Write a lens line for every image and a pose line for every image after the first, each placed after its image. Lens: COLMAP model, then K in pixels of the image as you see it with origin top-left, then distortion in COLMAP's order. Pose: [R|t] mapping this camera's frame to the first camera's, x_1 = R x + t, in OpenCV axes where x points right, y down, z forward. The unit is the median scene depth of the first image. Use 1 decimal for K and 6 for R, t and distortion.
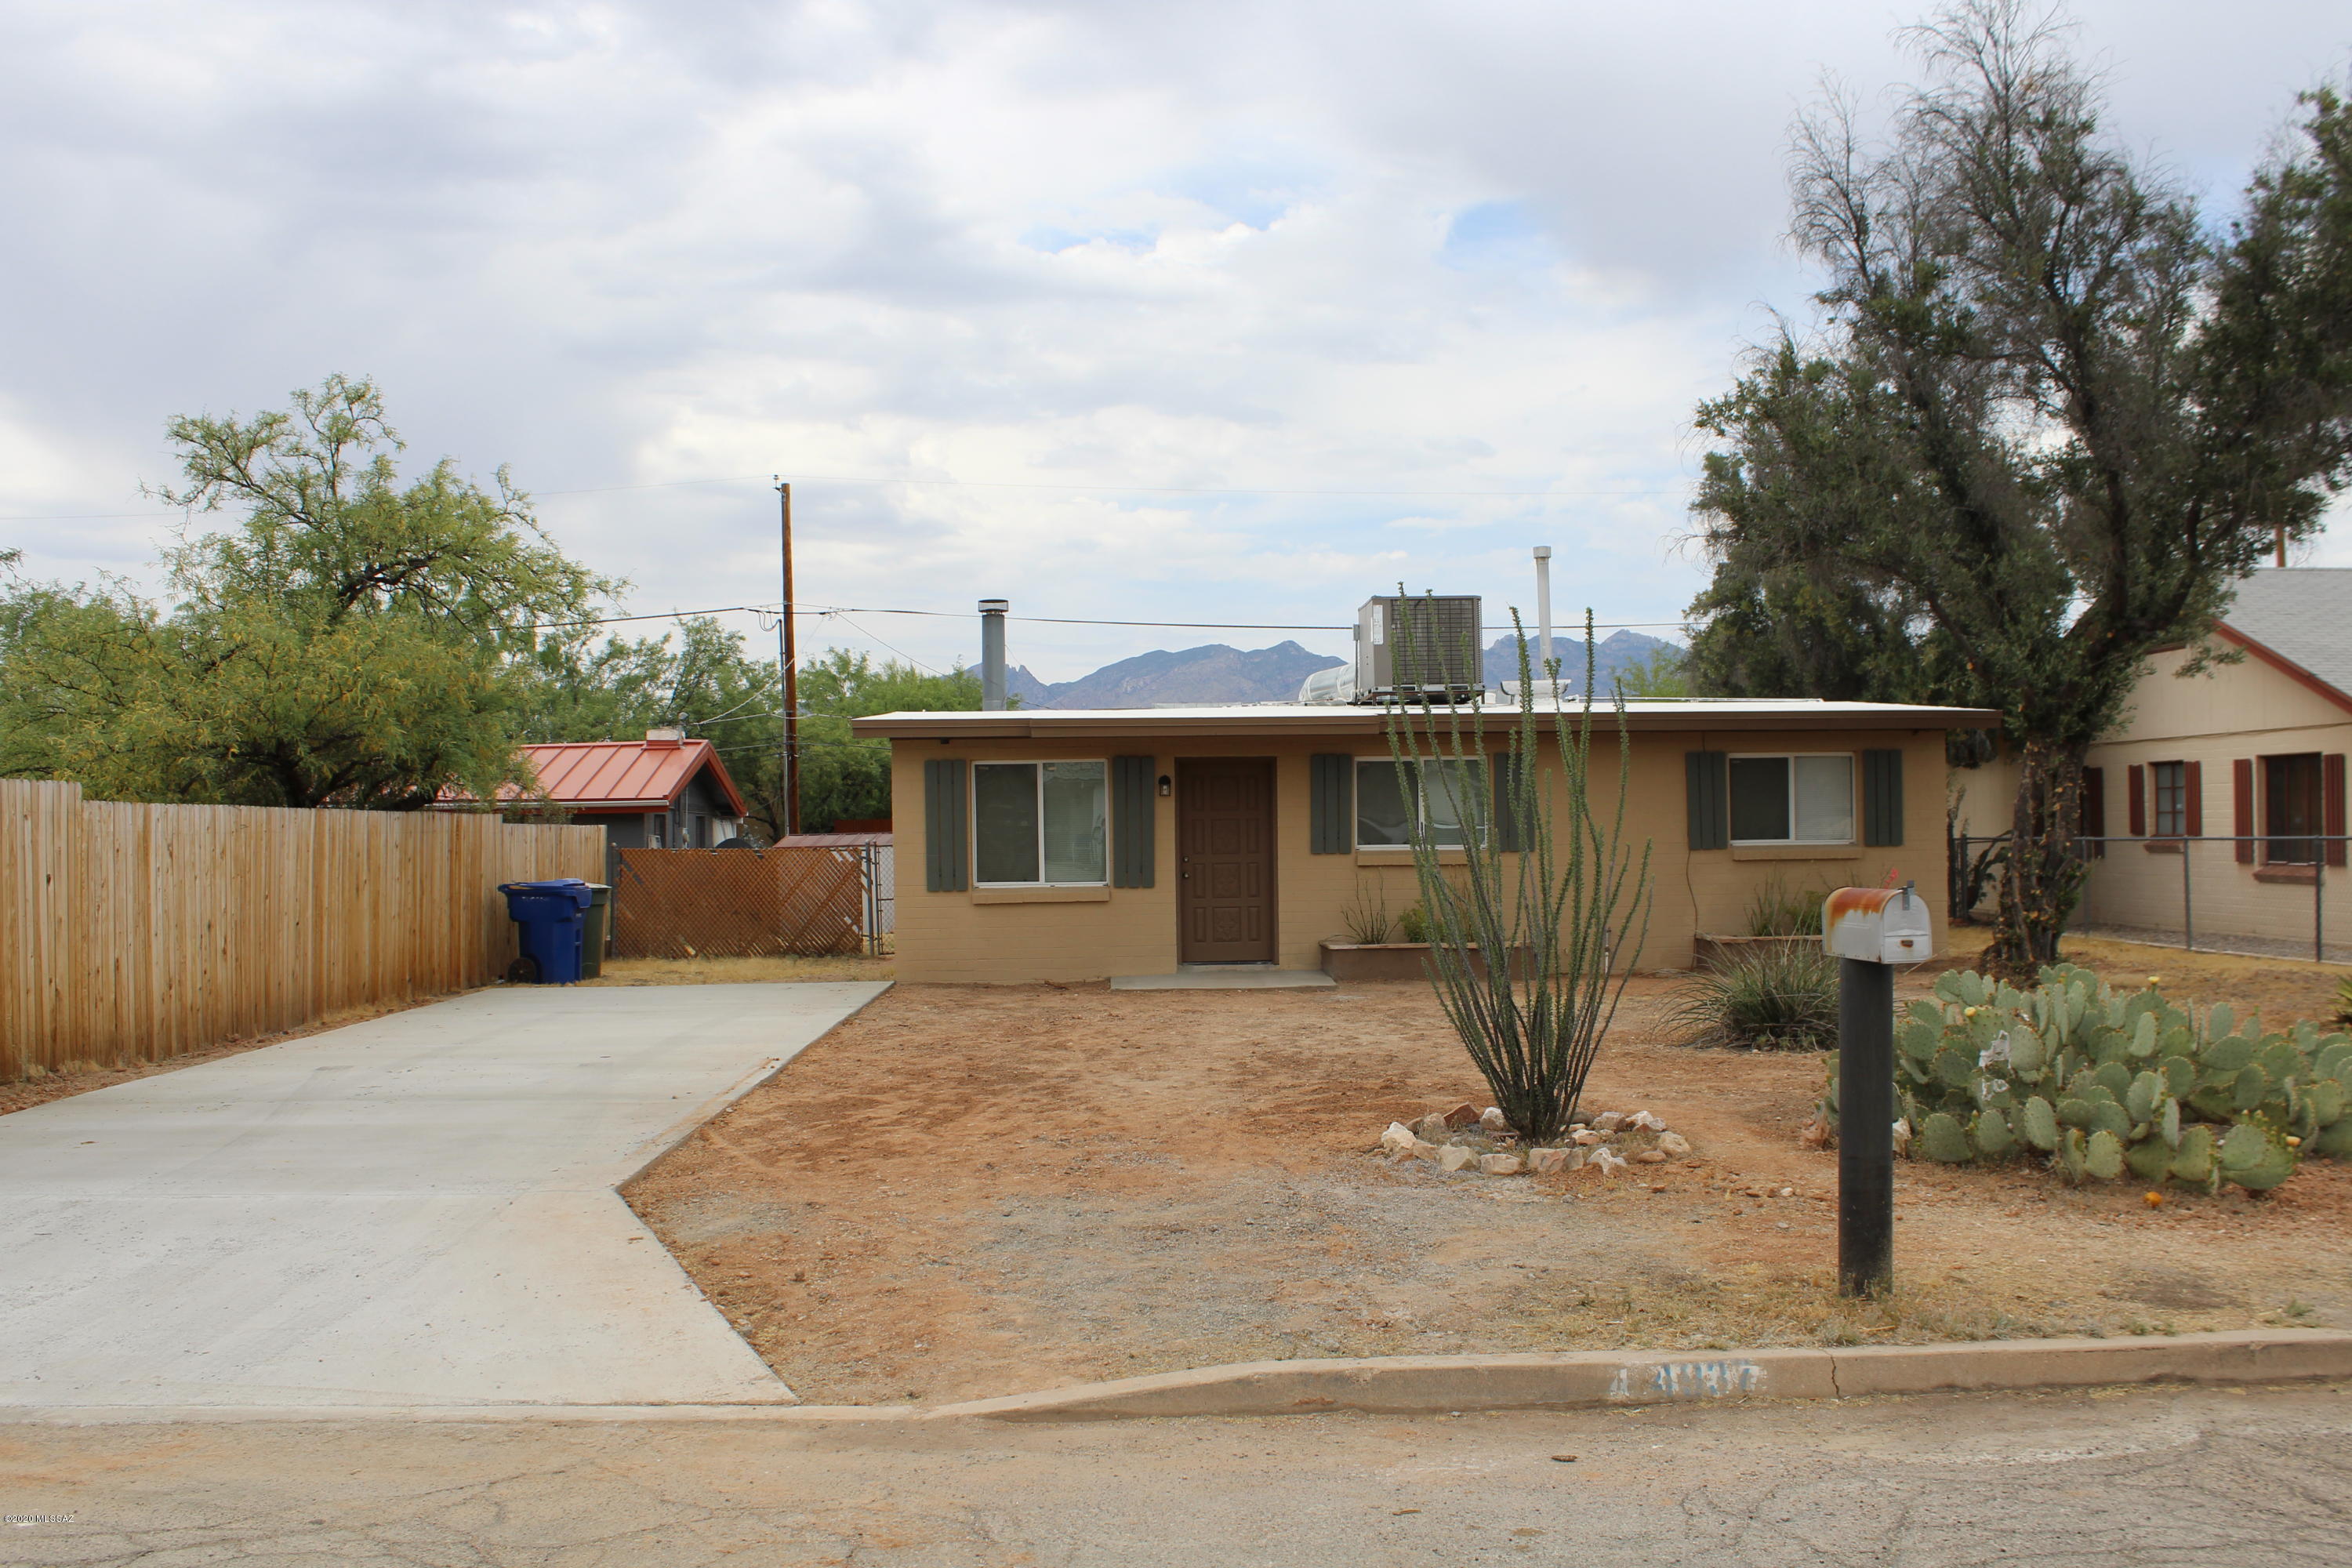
lens RADIAL K [[2111.2, 0, 1176.0], [0, 2111.2, 784.0], [0, 0, 1]] dist [-0.128636, 0.013001]
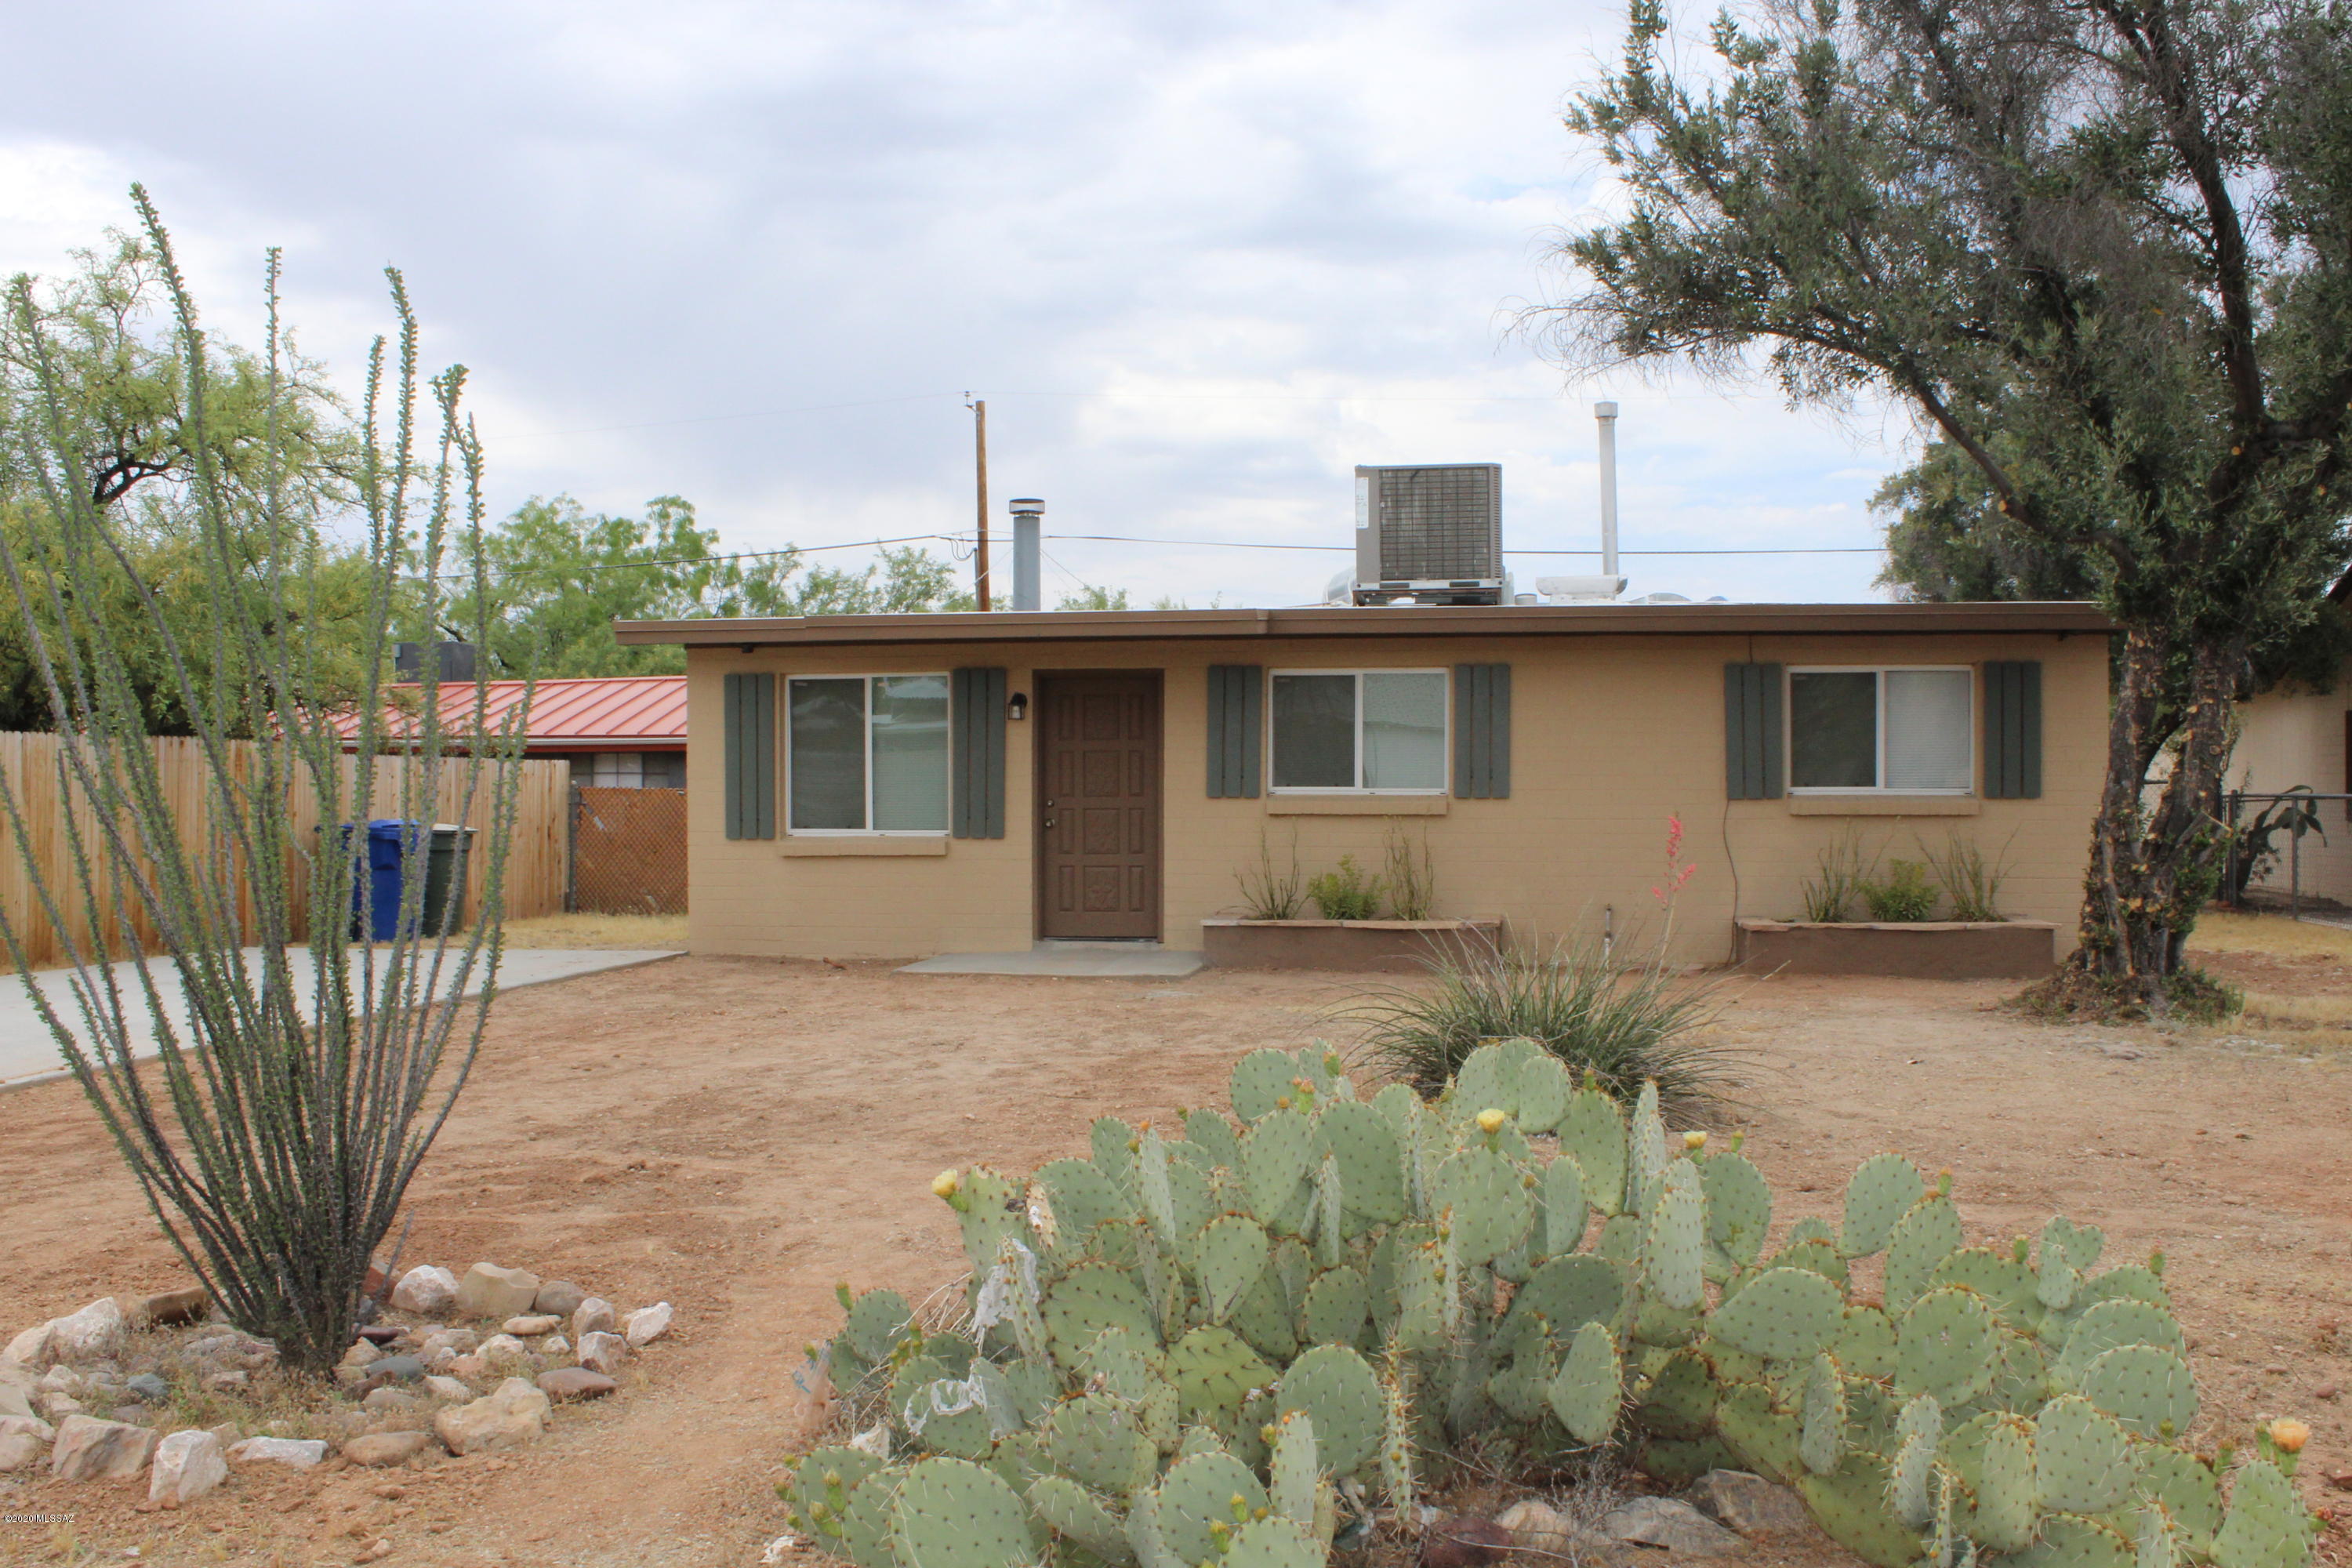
lens RADIAL K [[2111.2, 0, 1176.0], [0, 2111.2, 784.0], [0, 0, 1]] dist [-0.128636, 0.013001]
pose [[0.979233, 0.011183, -0.202429, 0.205341], [-0.007017, 0.999749, 0.021287, 0.012169], [0.202616, -0.019425, 0.979065, 0.258920]]
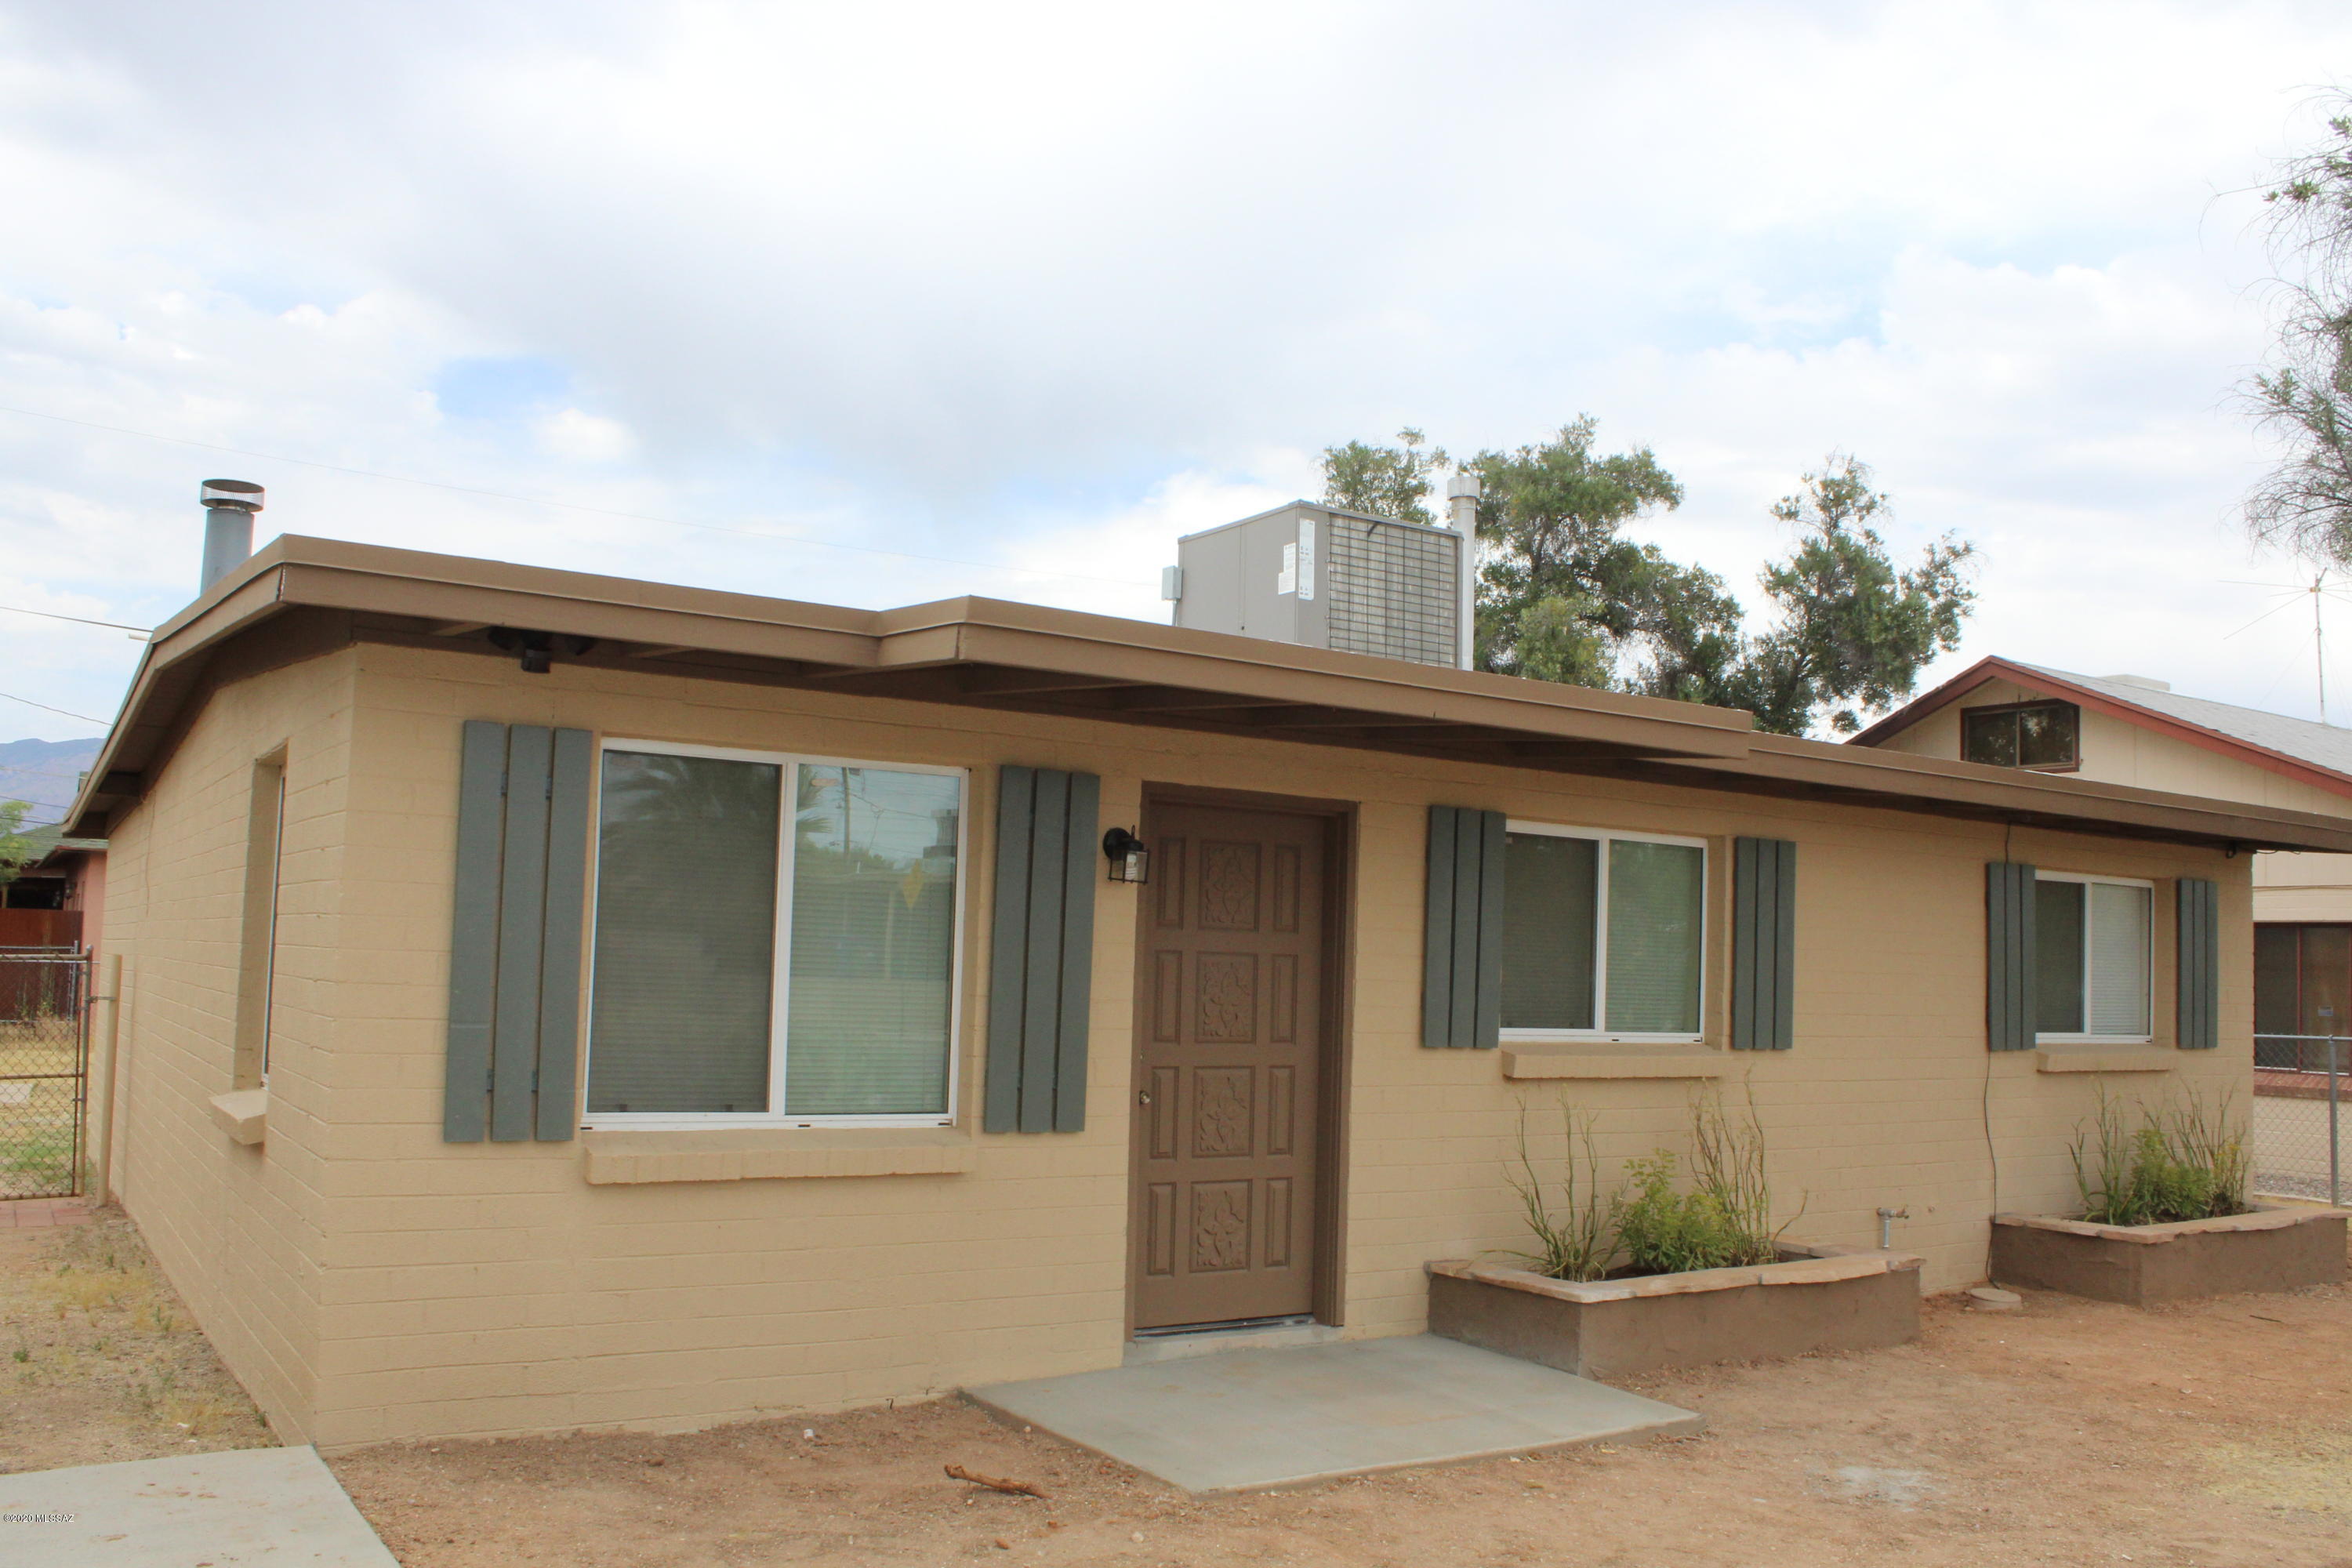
lens RADIAL K [[1972.2, 0, 1176.0], [0, 1972.2, 784.0], [0, 0, 1]] dist [-0.167838, 0.148571]
pose [[0.857641, 0.088679, 0.506544, -0.171682], [-0.055915, 0.995260, -0.079566, 0.015049], [-0.511199, 0.039916, 0.858535, 0.695499]]
